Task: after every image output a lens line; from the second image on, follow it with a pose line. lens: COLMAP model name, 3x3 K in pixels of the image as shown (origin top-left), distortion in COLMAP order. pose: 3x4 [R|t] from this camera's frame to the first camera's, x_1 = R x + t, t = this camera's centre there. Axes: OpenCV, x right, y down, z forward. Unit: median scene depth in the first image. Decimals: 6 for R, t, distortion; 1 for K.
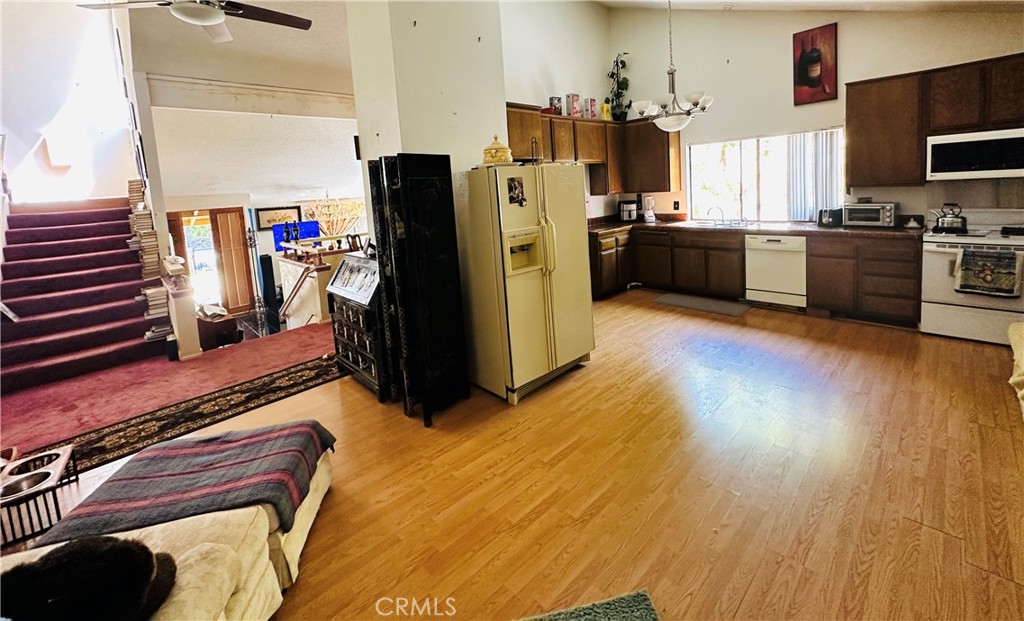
lens RADIAL K [[427.5, 0, 516.3], [0, 427.5, 226.6], [0, 0, 1]] dist [-0.008529, 0.000509]
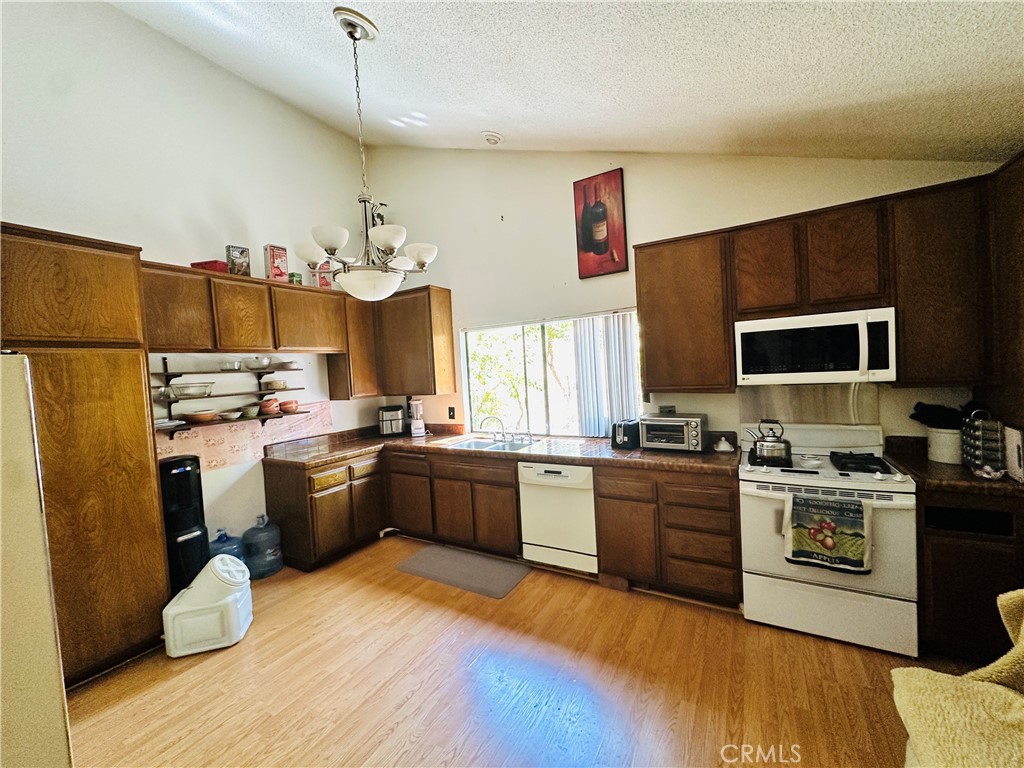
lens RADIAL K [[405.6, 0, 512.0], [0, 405.6, 384.0], [0, 0, 1]] dist [-0.005292, 0.000402]
pose [[0.963170, -0.002831, 0.268878, 0.389310], [0.022259, 0.997352, -0.069233, -0.065248], [-0.267970, 0.072668, 0.960683, 0.414747]]
